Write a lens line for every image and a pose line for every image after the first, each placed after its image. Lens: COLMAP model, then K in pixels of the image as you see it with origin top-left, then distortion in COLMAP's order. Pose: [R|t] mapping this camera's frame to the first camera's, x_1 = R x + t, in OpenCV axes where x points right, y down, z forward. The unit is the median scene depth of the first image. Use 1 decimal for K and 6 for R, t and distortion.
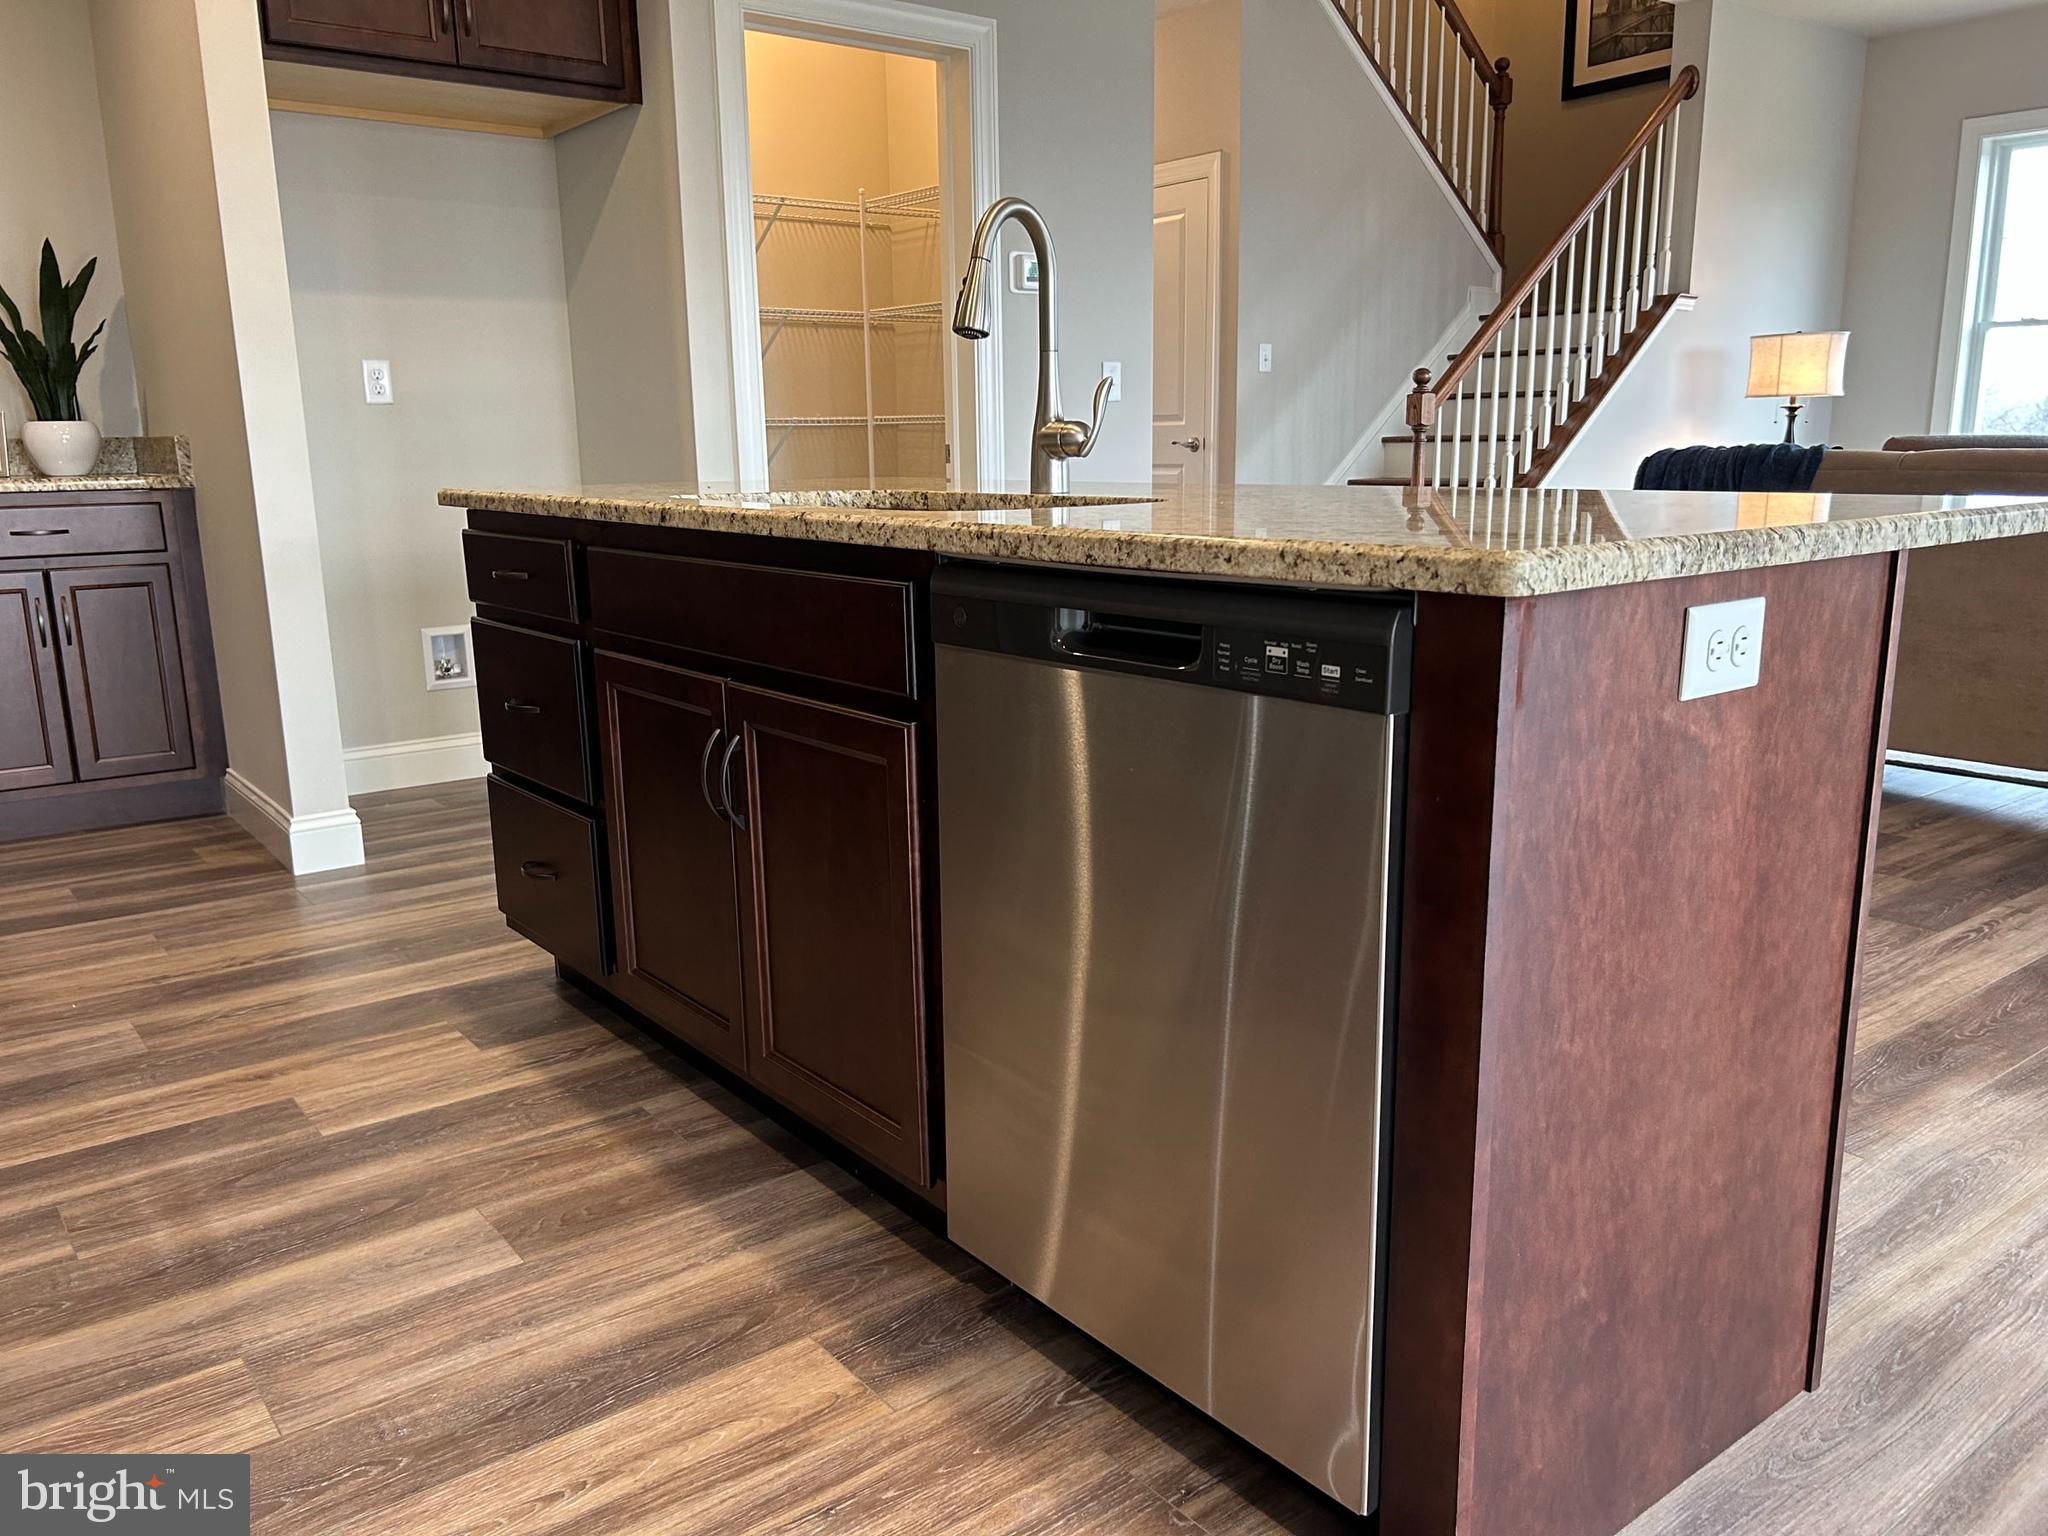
lens RADIAL K [[1538.4, 0, 1038.0], [0, 1538.4, 776.6], [0, 0, 1]] dist [0.045128, -0.054430]
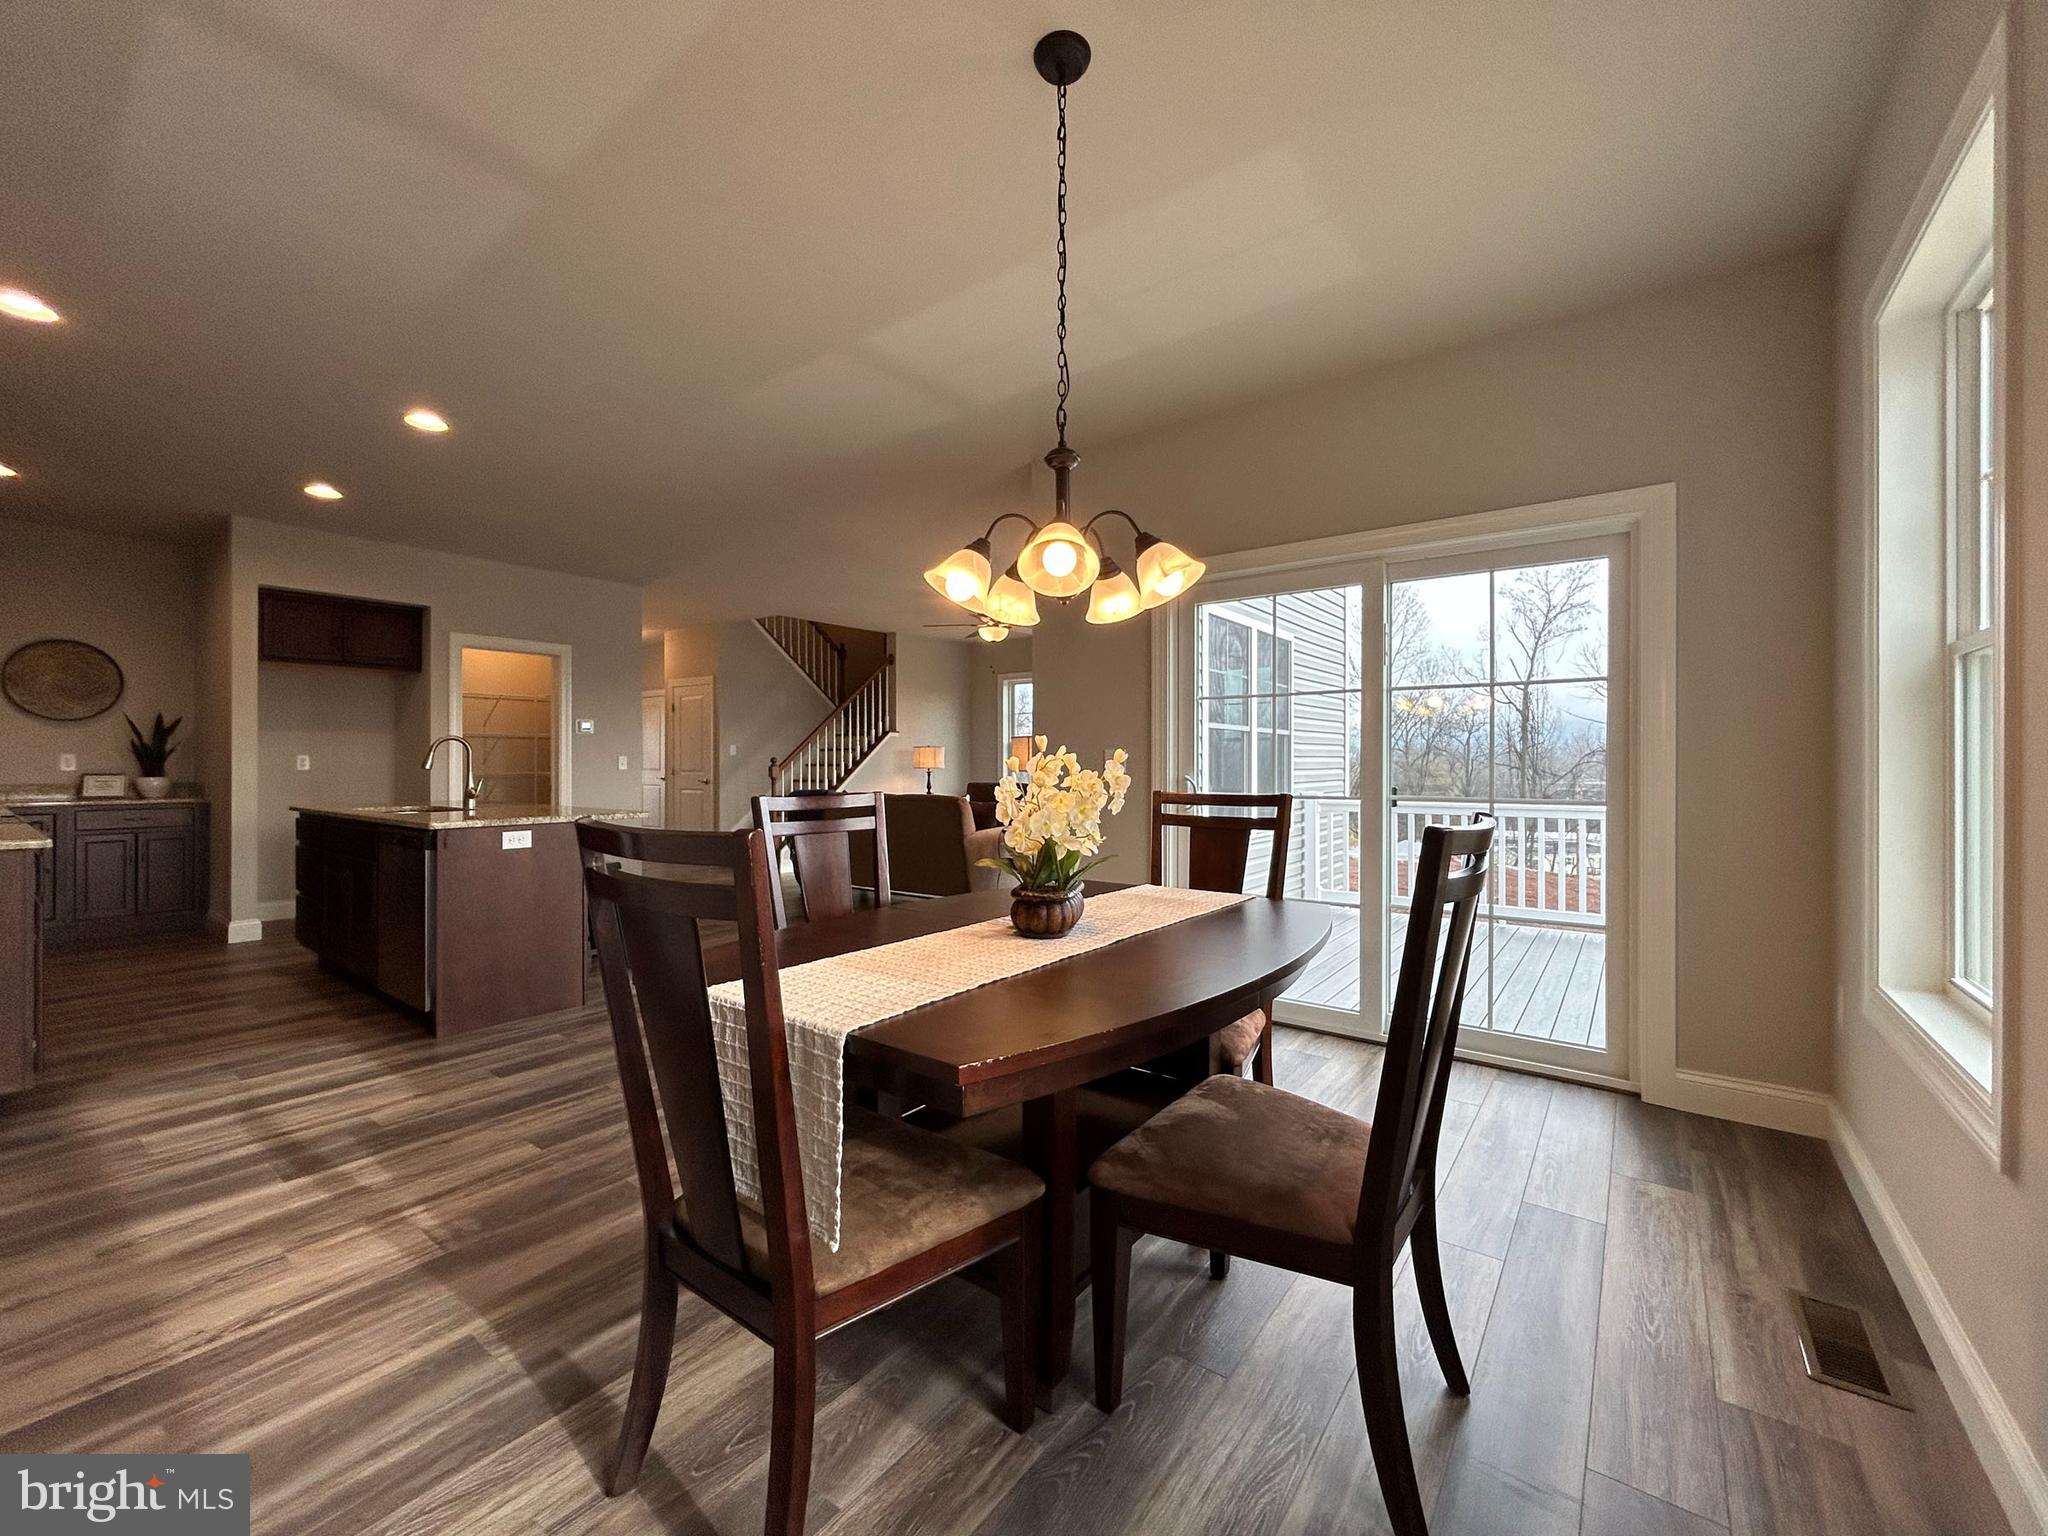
lens RADIAL K [[812.3, 0, 1029.2], [0, 812.3, 761.3], [0, 0, 1]] dist [-0.000542, -0.000708]
pose [[0.965433, 0.013193, 0.260315, 0.484219], [0.044040, 0.976103, -0.212801, 0.112291], [-0.256902, 0.216909, 0.941781, -0.743618]]
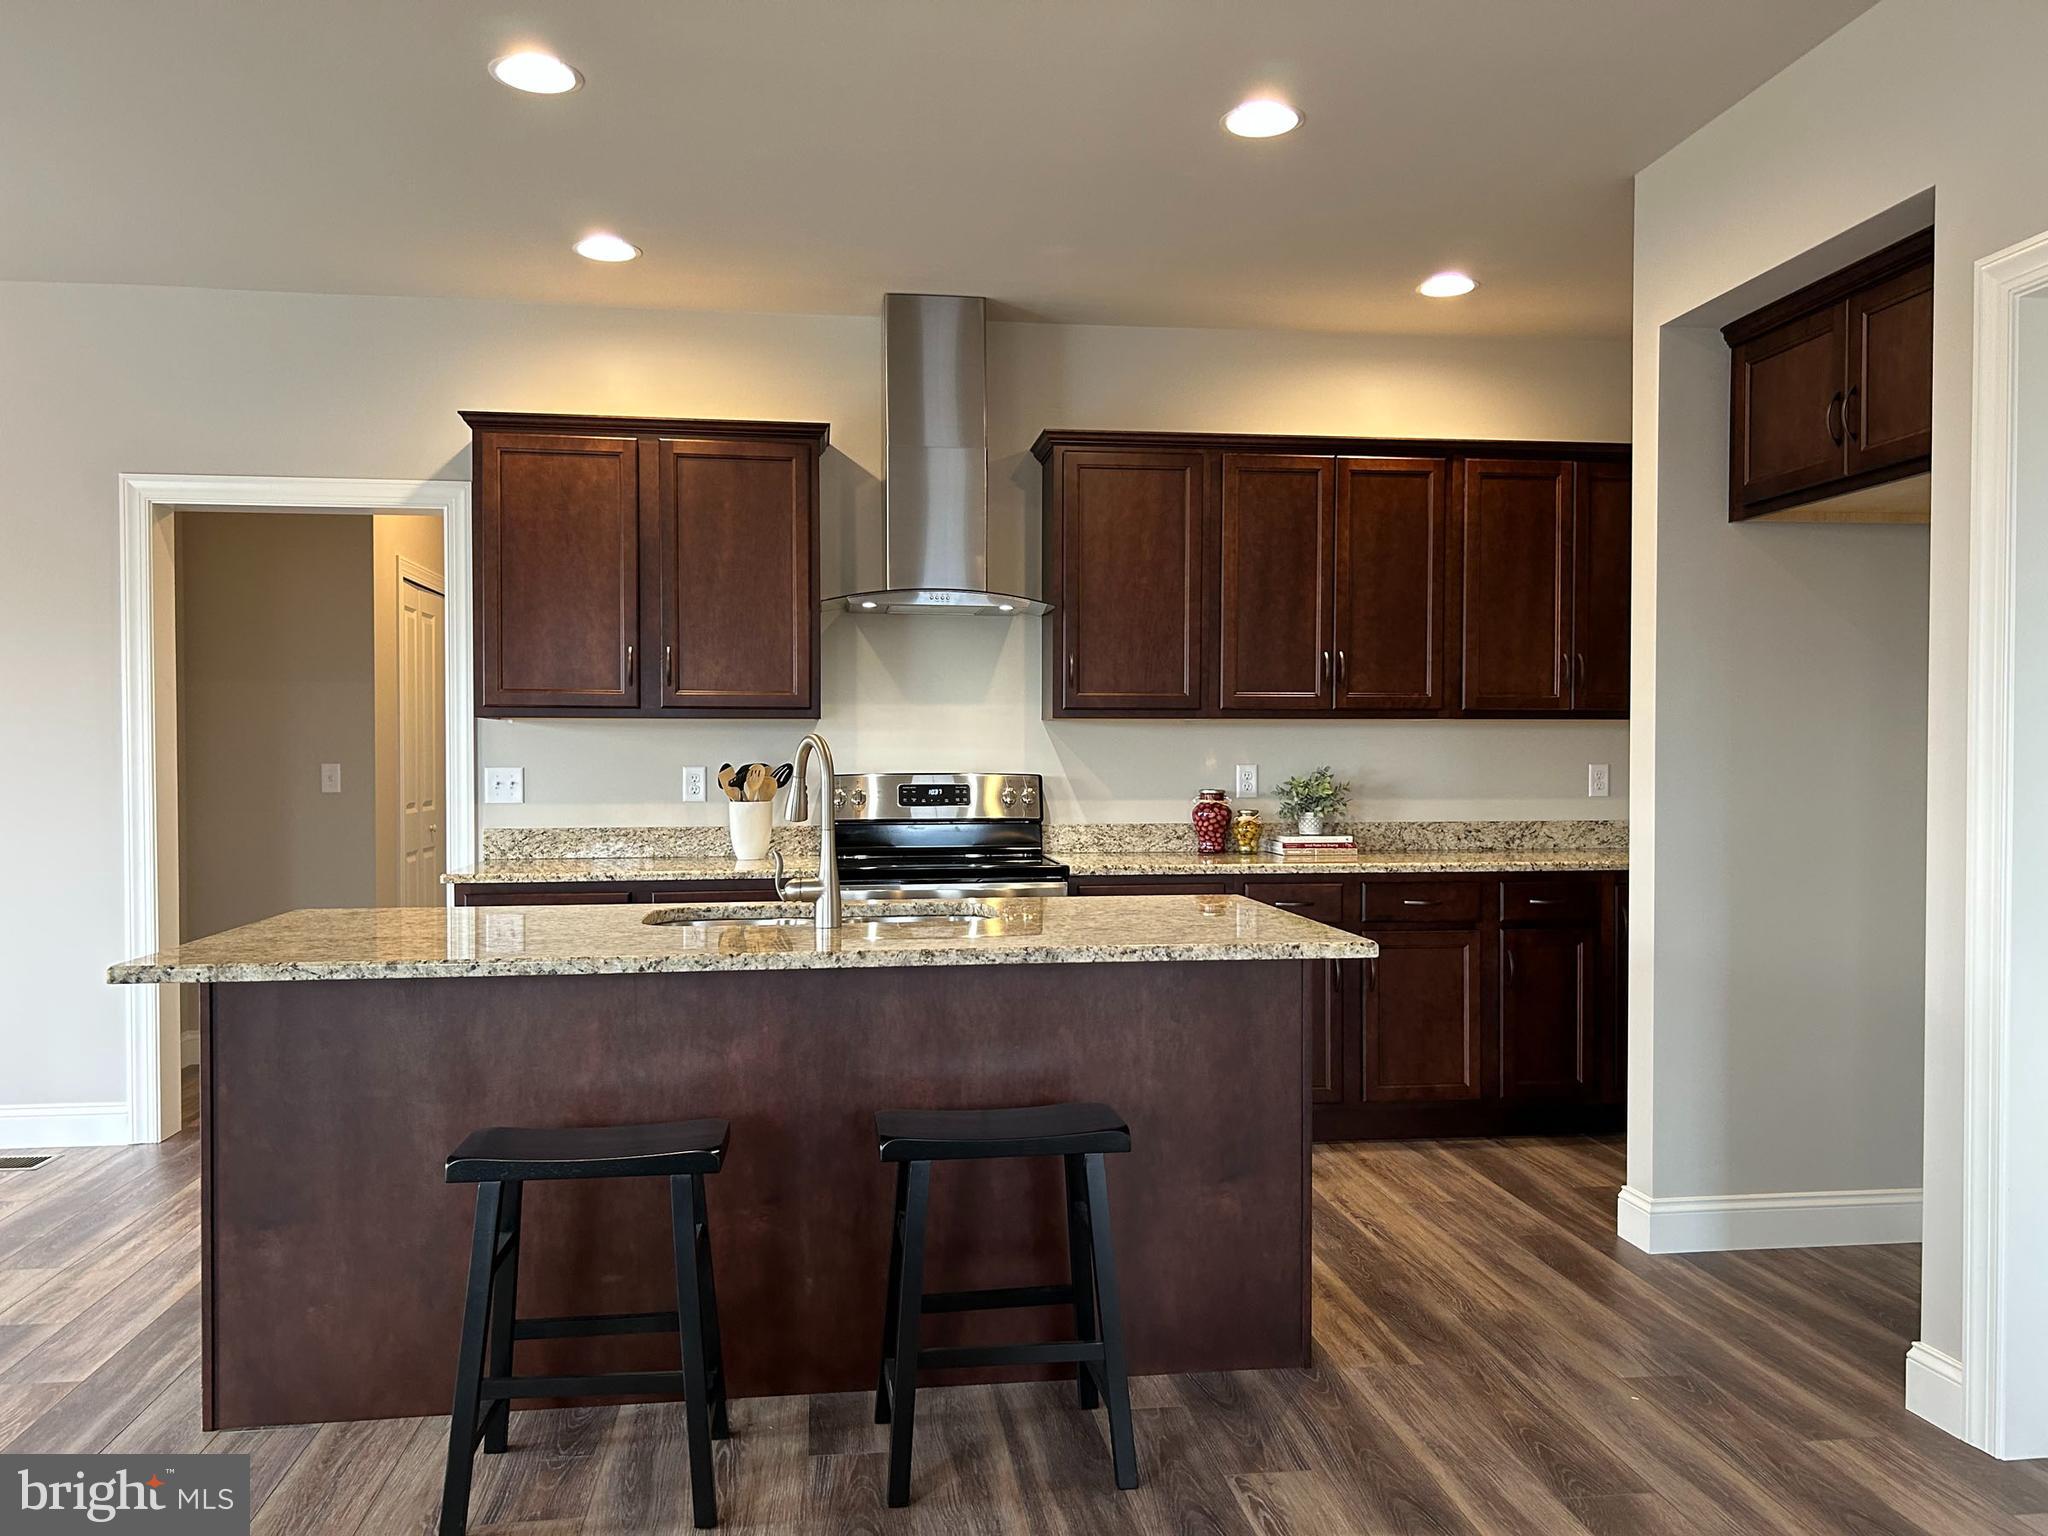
lens RADIAL K [[1538.4, 0, 1031.9], [0, 1538.4, 790.1], [0, 0, 1]] dist [0.045128, -0.054430]
pose [[-0.502351, 0.034713, -0.863967, 0.660616], [-0.180346, 0.973012, 0.143956, -0.321854], [0.845647, 0.228129, -0.482533, 1.078250]]
